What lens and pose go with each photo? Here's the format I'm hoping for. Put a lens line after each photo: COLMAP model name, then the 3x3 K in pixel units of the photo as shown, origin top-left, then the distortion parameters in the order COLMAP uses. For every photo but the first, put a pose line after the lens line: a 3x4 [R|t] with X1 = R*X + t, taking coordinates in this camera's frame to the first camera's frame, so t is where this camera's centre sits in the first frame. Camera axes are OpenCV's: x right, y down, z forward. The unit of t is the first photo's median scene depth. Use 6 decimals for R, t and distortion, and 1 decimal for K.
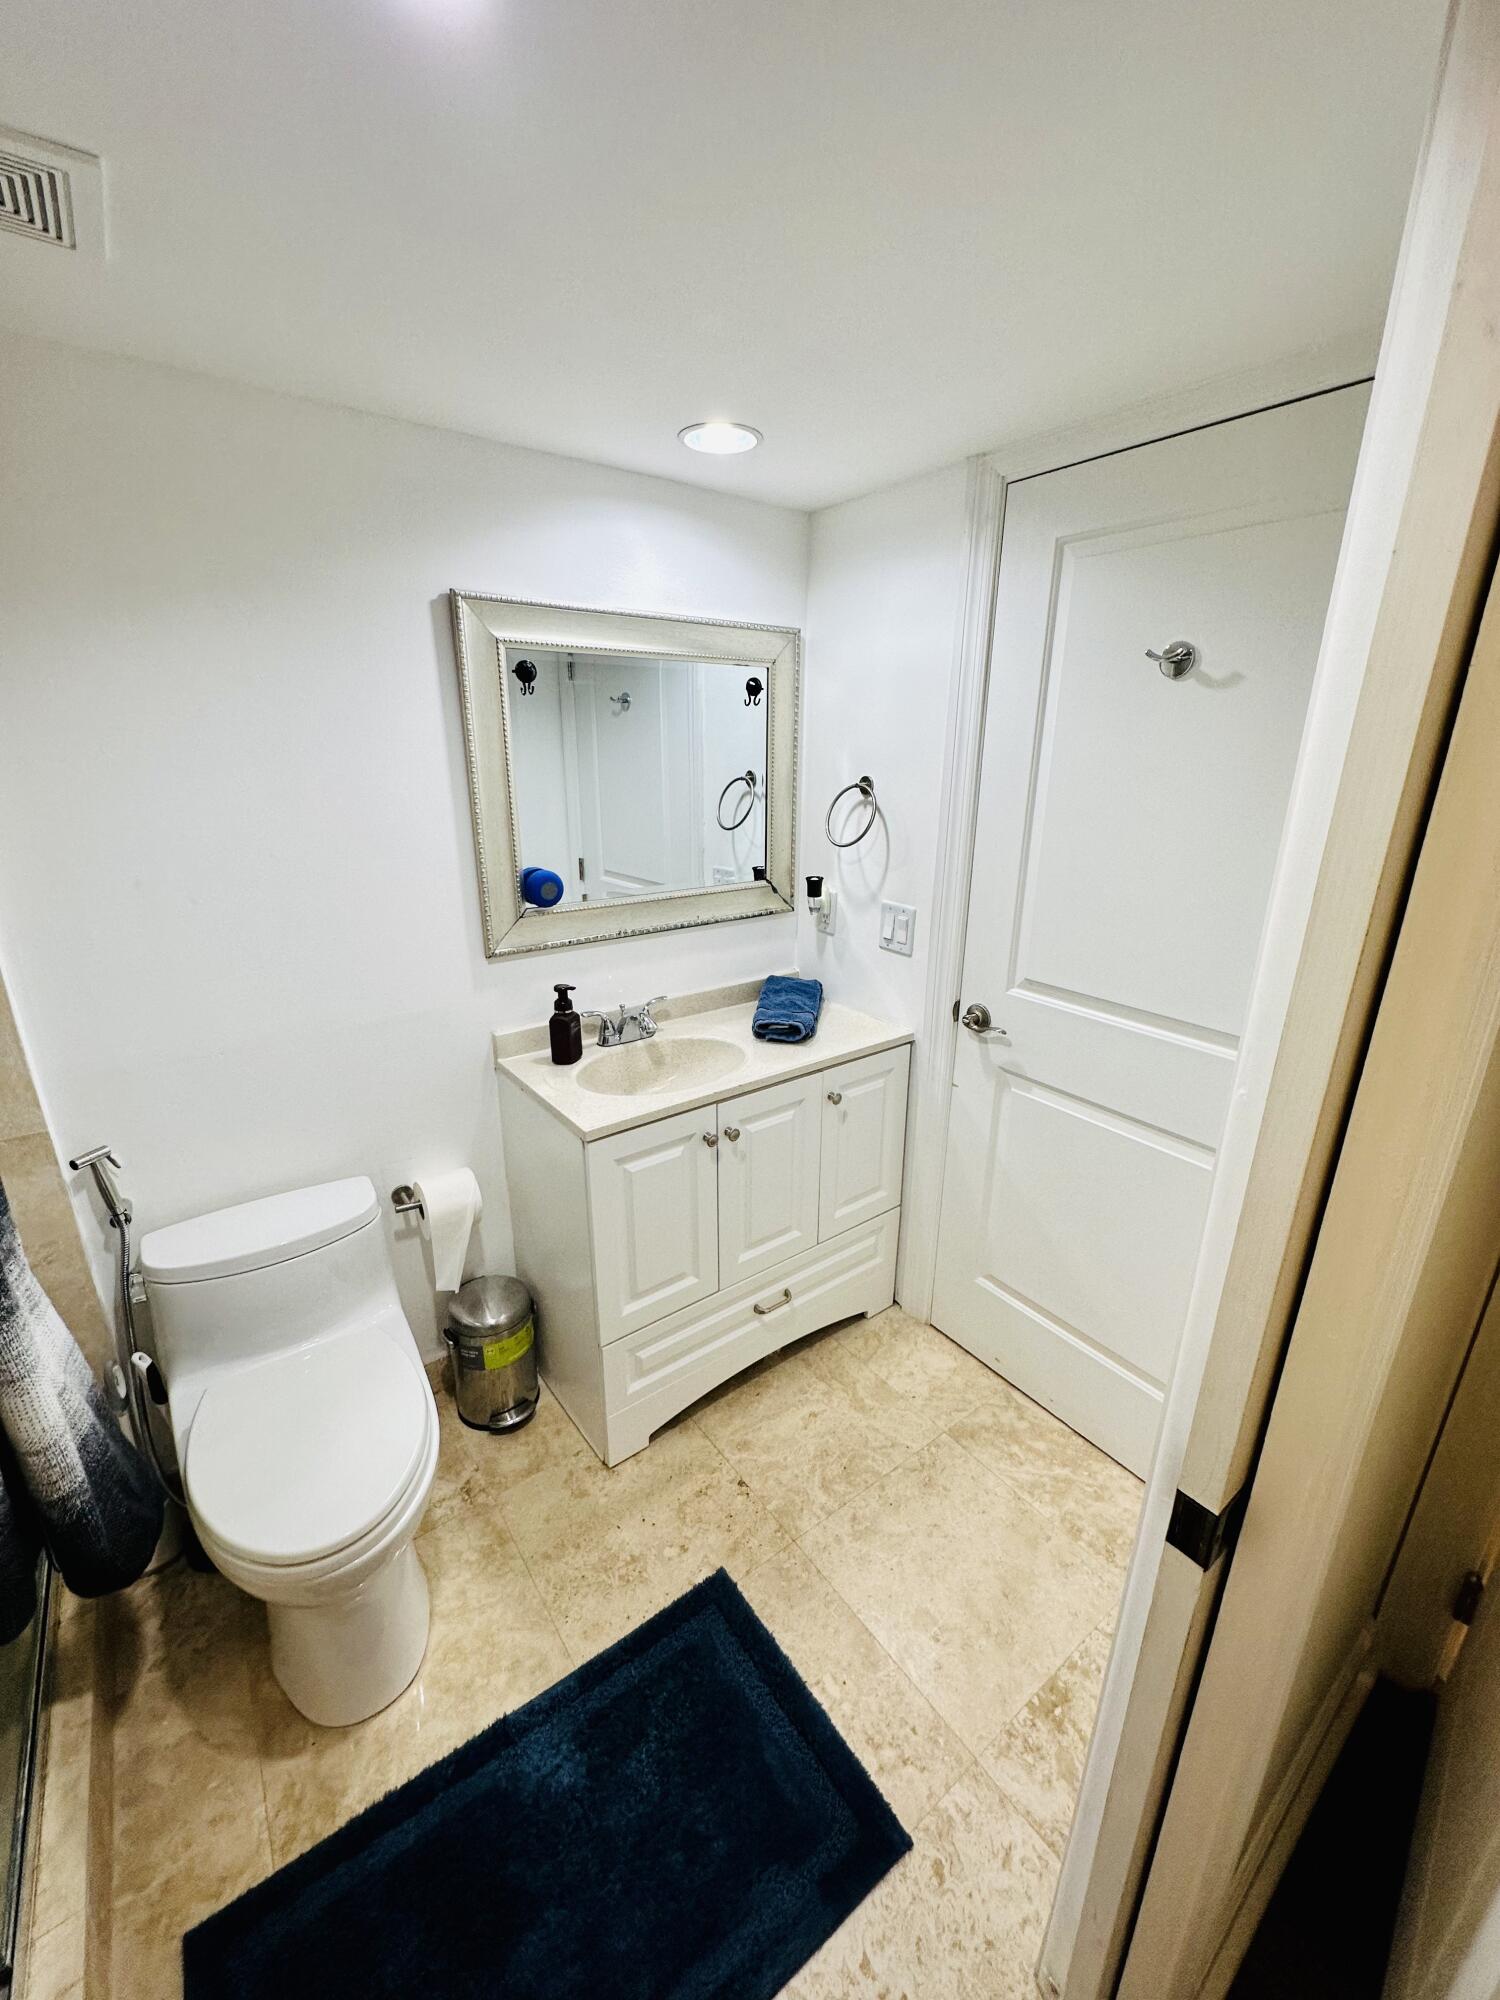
lens RADIAL K [[798.5, 0, 748.1], [0, 798.5, 1001.7], [0, 0, 1]] dist [0.002280, 0.000018]
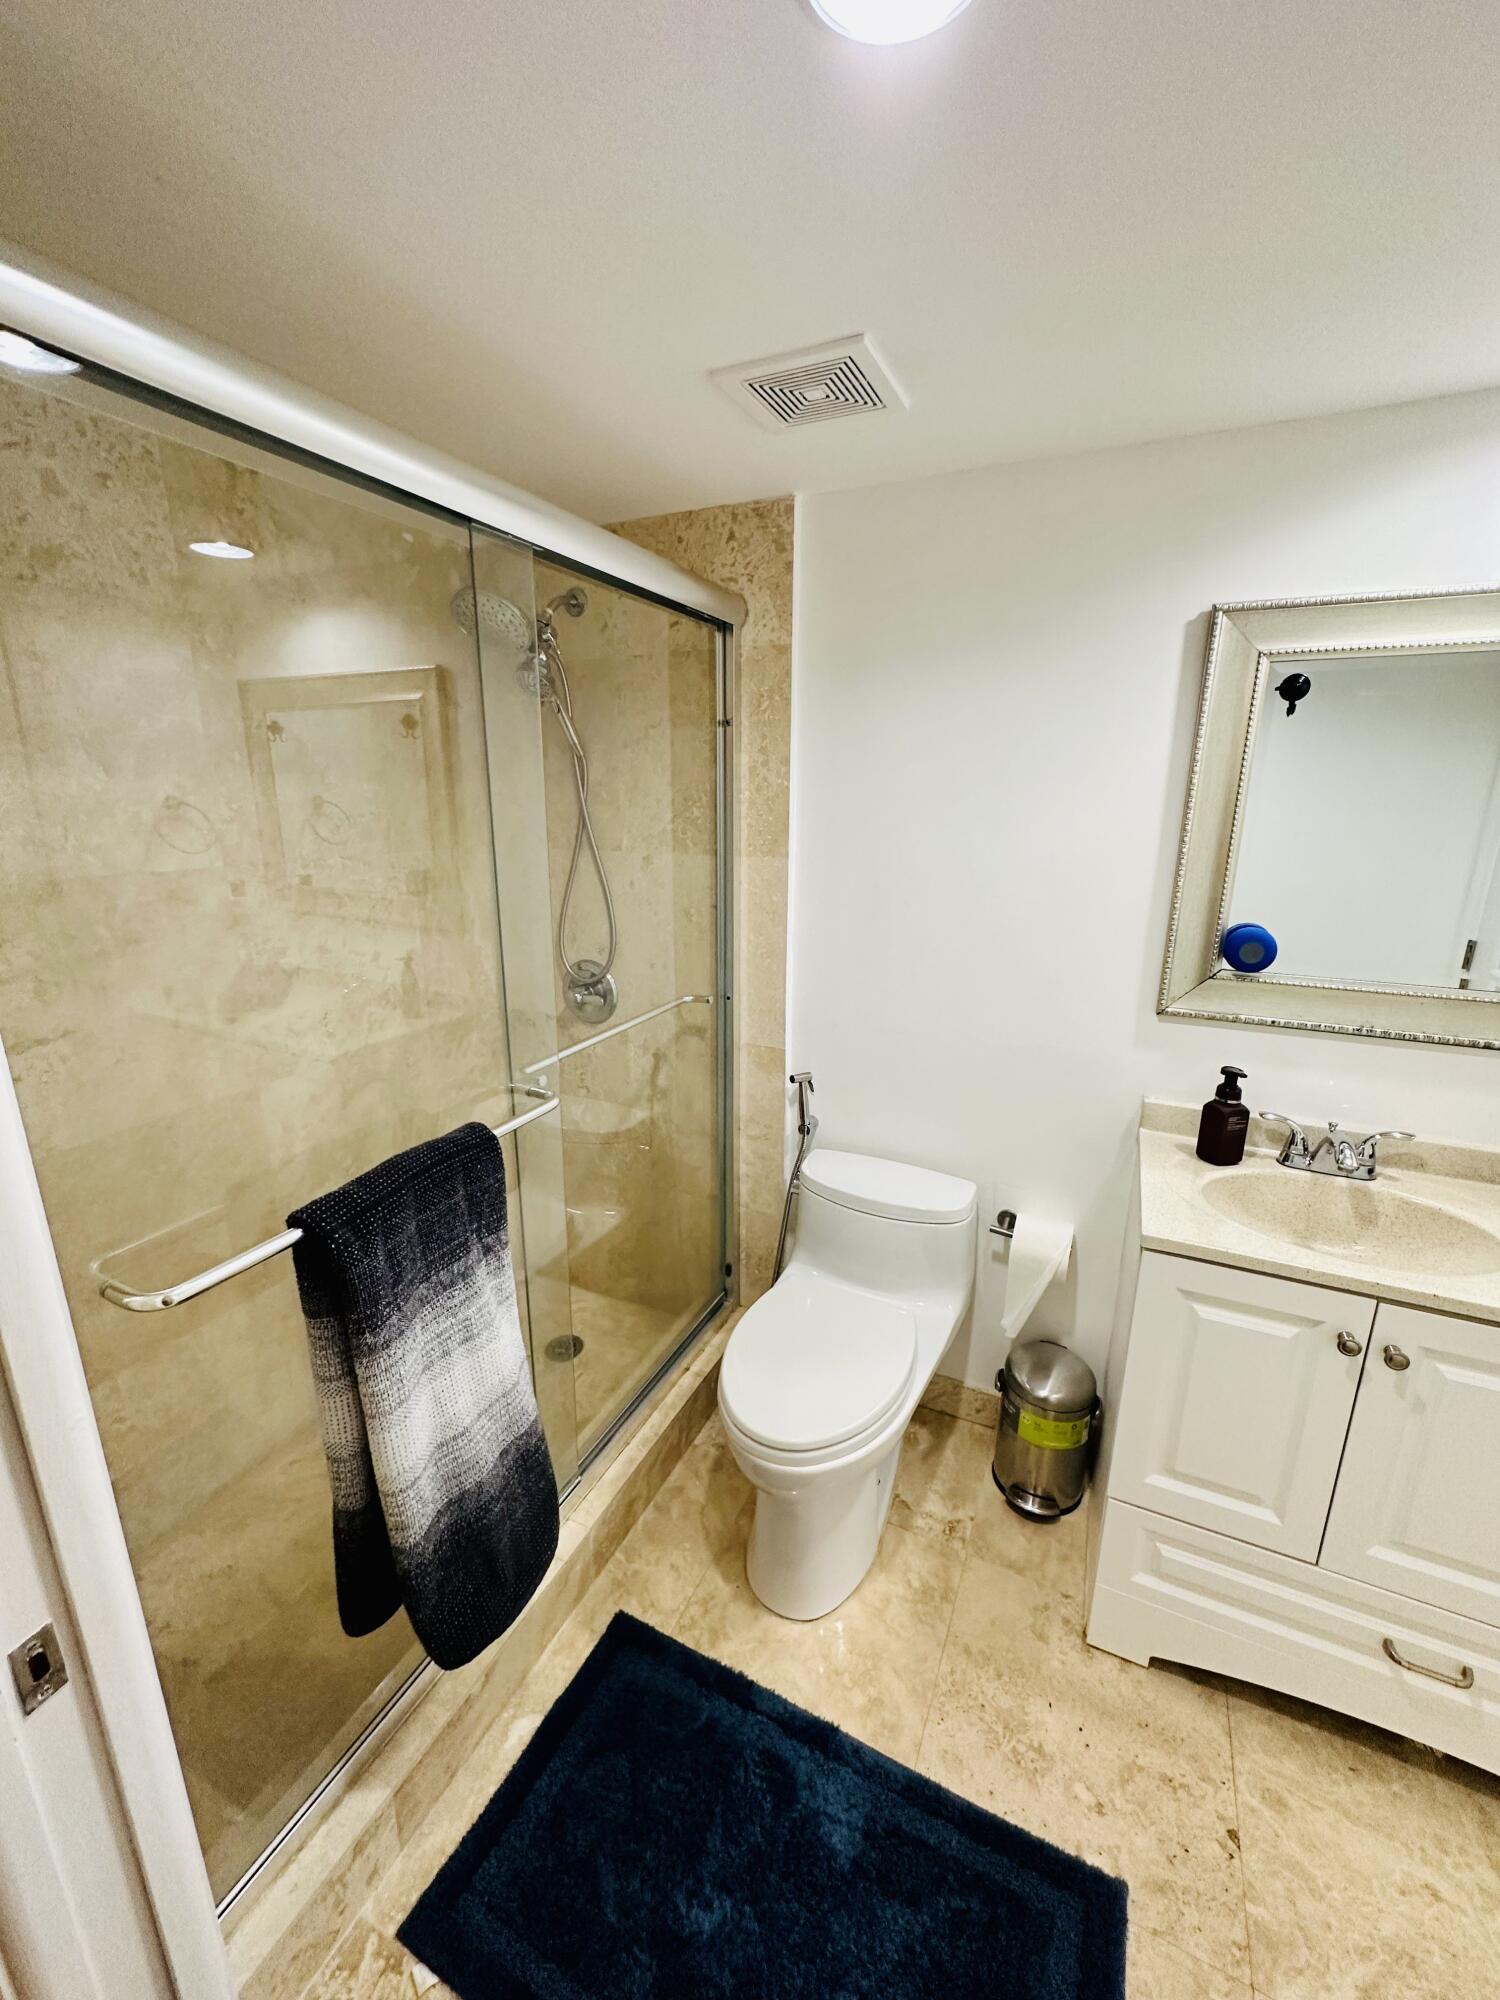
lens RADIAL K [[798.5, 0, 753.1], [0, 798.5, 1001.4], [0, 0, 1]] dist [0.002280, 0.000018]
pose [[0.473073, 0.222592, -0.852441, 0.215825], [-0.276471, 0.956190, 0.096253, -0.029636], [0.836520, 0.190140, 0.513888, 0.165489]]
